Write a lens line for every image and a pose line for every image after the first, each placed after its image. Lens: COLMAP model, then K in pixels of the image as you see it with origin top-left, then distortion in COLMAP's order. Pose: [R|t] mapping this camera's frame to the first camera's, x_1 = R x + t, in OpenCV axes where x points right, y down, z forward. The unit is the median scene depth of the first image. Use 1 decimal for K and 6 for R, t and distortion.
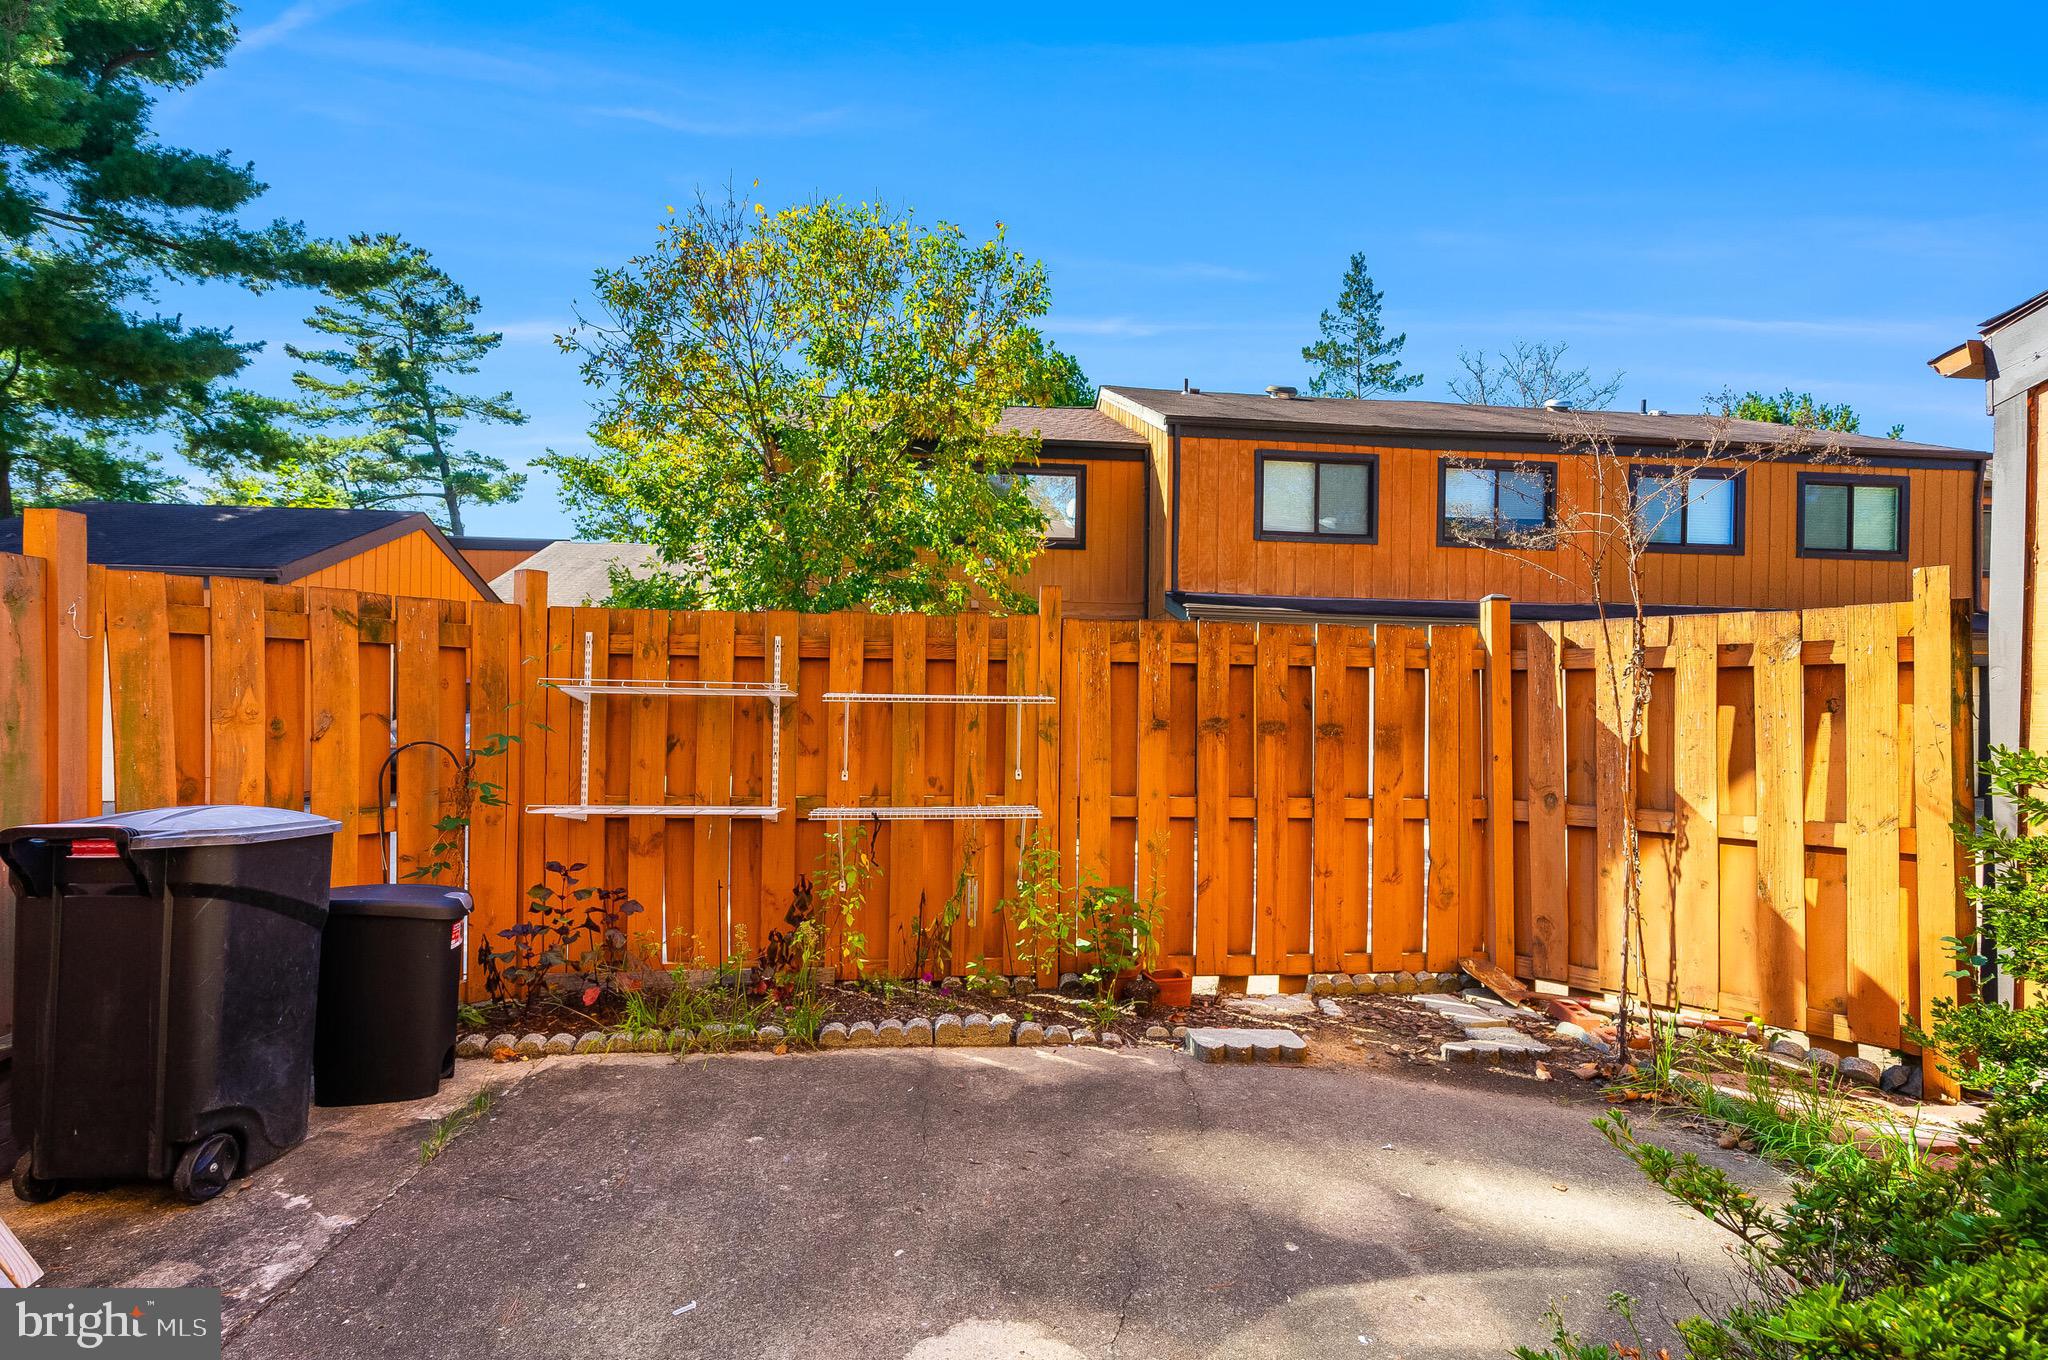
lens RADIAL K [[926.5, 0, 1014.7], [0, 926.5, 701.7], [0, 0, 1]] dist [0.000501, -0.000137]
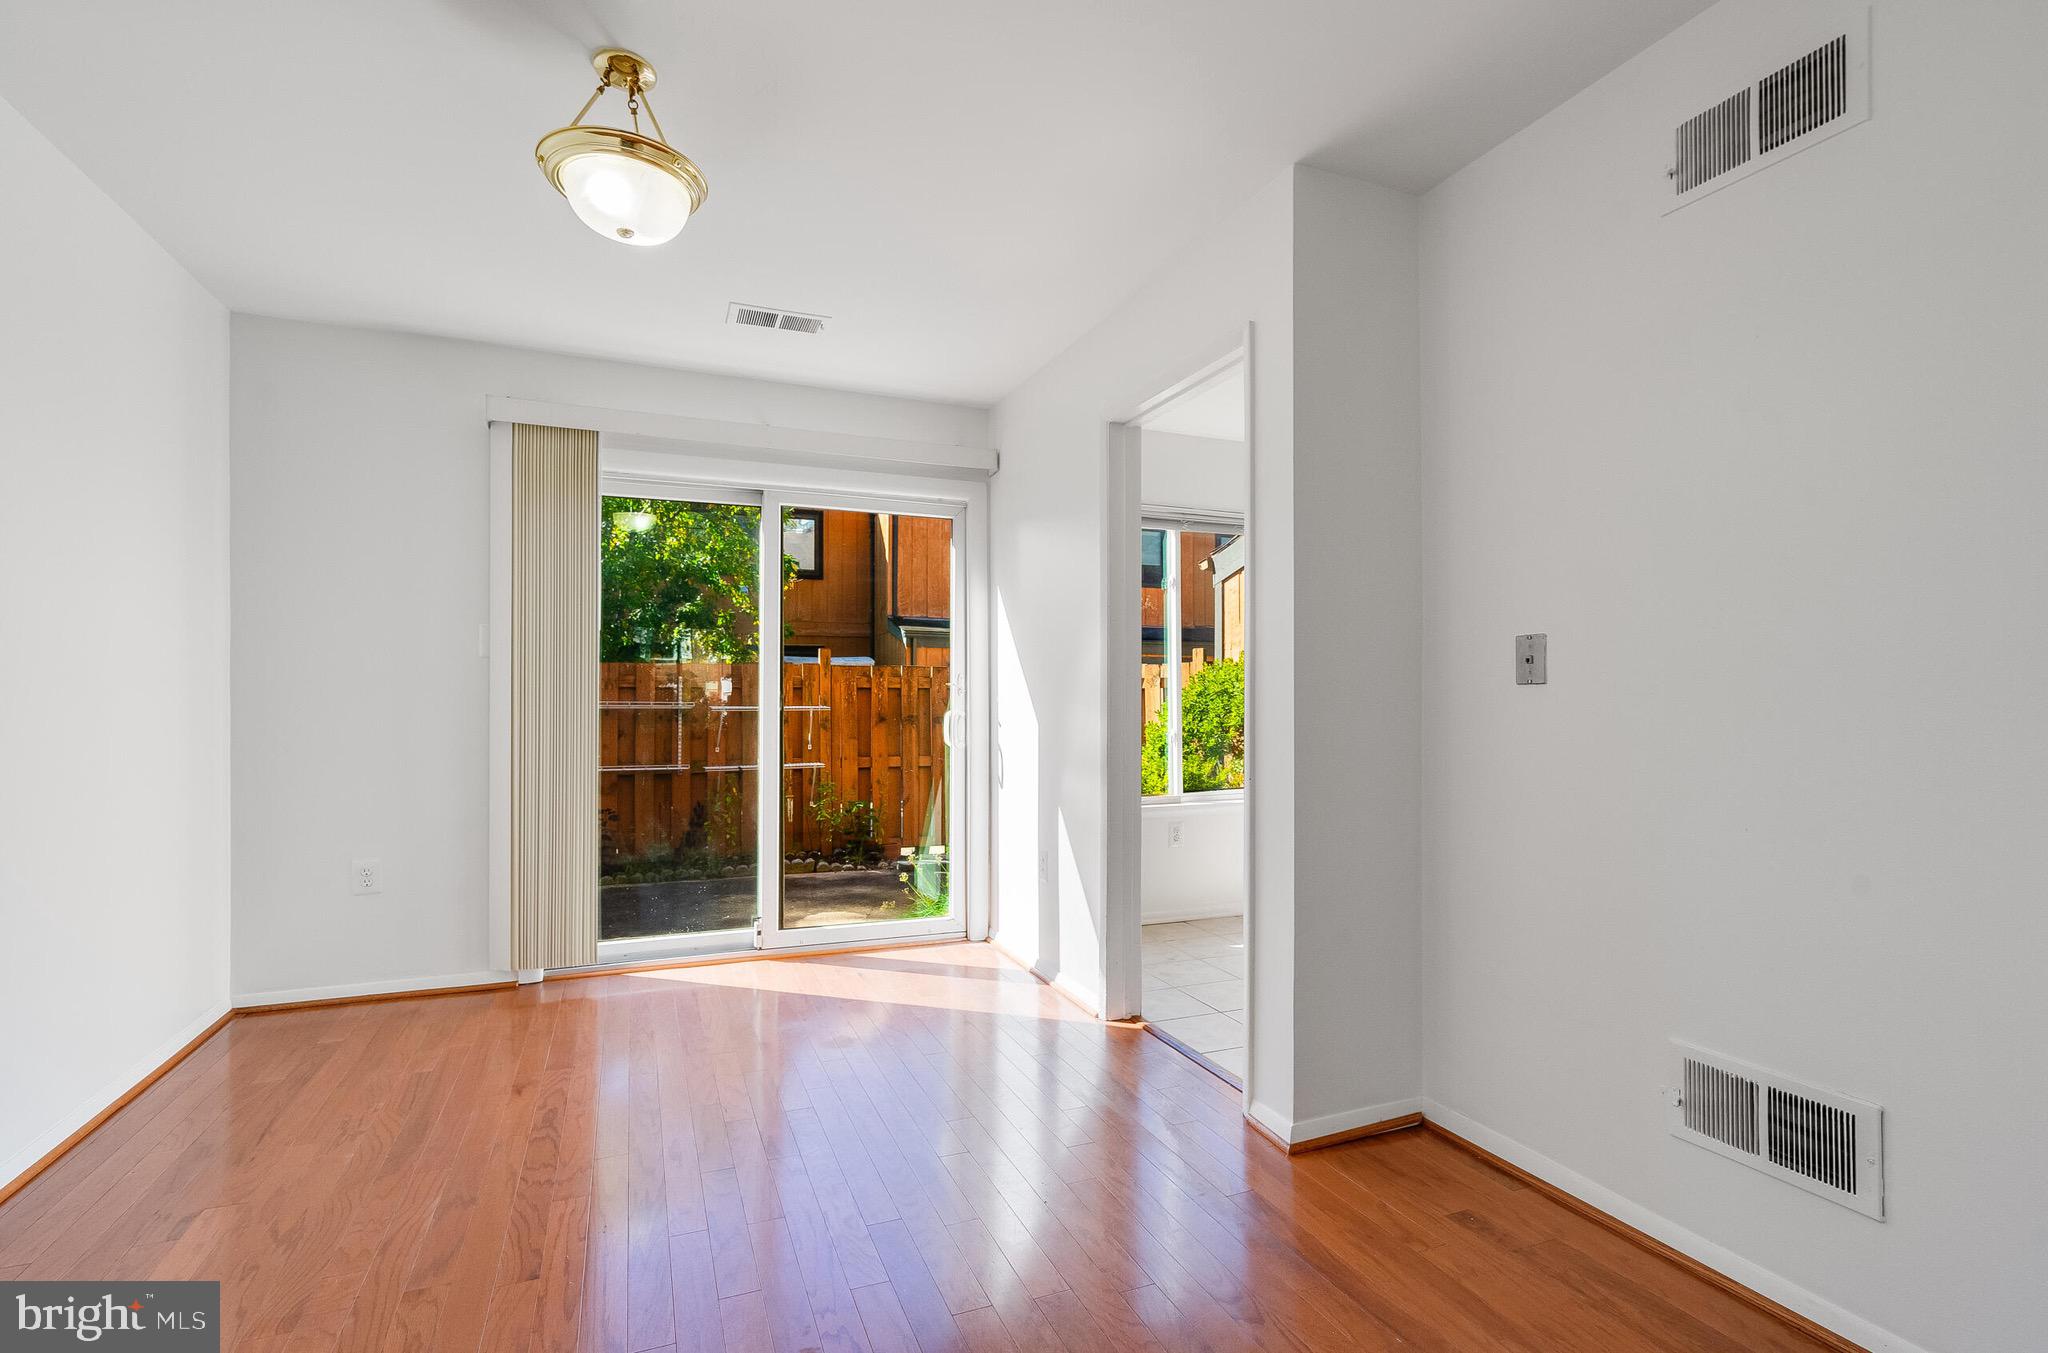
lens RADIAL K [[954.4, 0, 1027.4], [0, 954.4, 693.4], [0, 0, 1]] dist [0.000674, 0.000219]
pose [[0.954668, -0.011745, 0.297442, -0.154093], [0.012418, 0.999923, -0.000373, -0.026300], [-0.297415, 0.004050, 0.954740, -1.044361]]
